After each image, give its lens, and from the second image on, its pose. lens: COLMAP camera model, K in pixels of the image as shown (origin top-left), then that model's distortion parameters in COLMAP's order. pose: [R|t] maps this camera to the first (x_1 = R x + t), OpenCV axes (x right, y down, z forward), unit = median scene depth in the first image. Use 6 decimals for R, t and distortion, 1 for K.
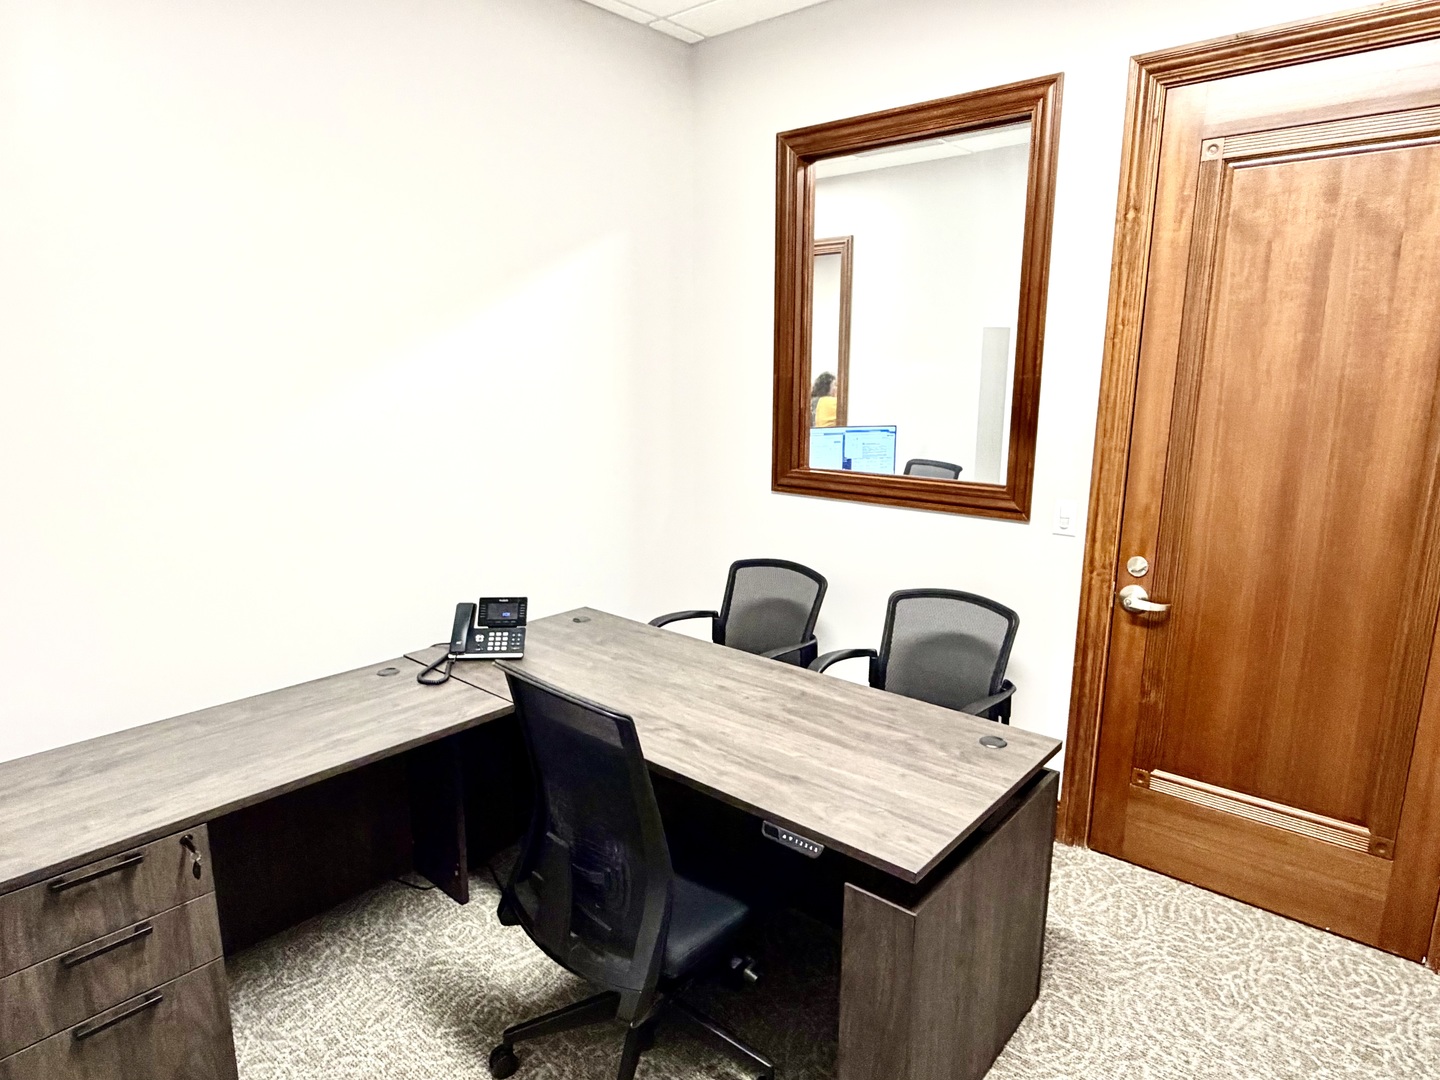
lens RADIAL K [[855.3, 0, 717.0], [0, 855.3, 539.5], [0, 0, 1]] dist [0.002517, -0.002646]
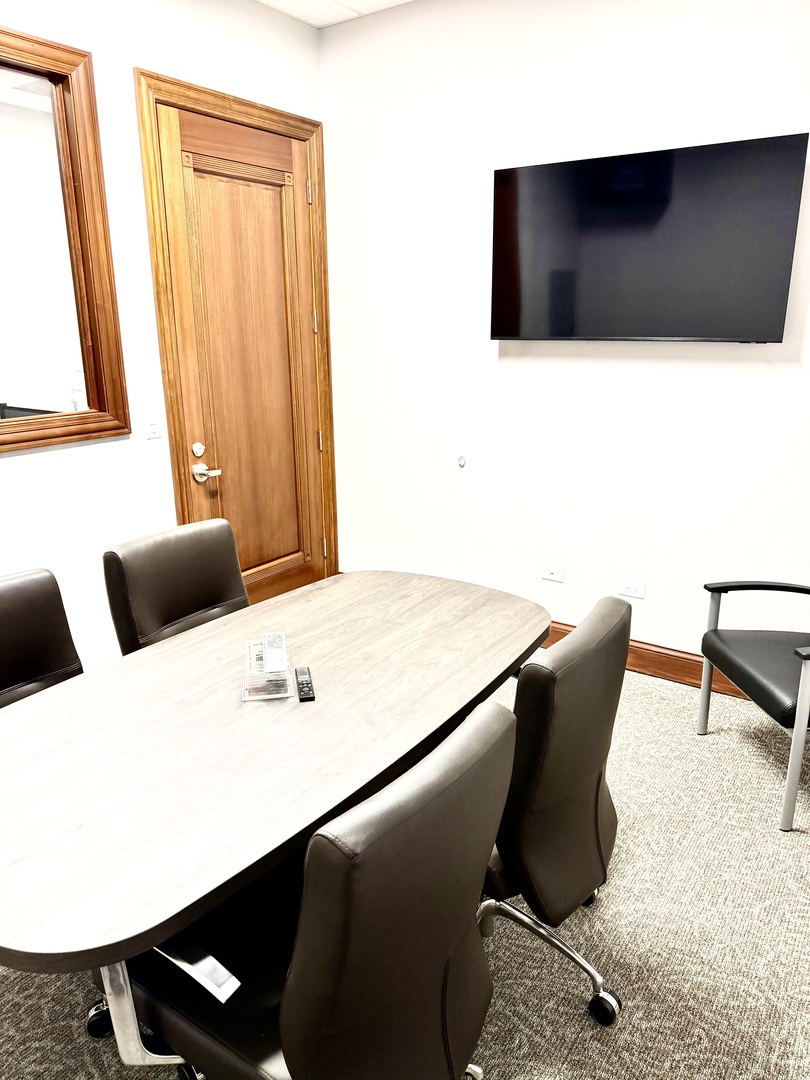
lens RADIAL K [[766.2, 0, 404.7], [0, 766.2, 535.1], [0, 0, 1]] dist [0.005849, -0.021864]
pose [[0.121684, 0.260148, -0.957871, 0.980020], [-0.192358, 0.952927, 0.234369, -0.142662], [0.973751, 0.155735, 0.165997, 0.853386]]
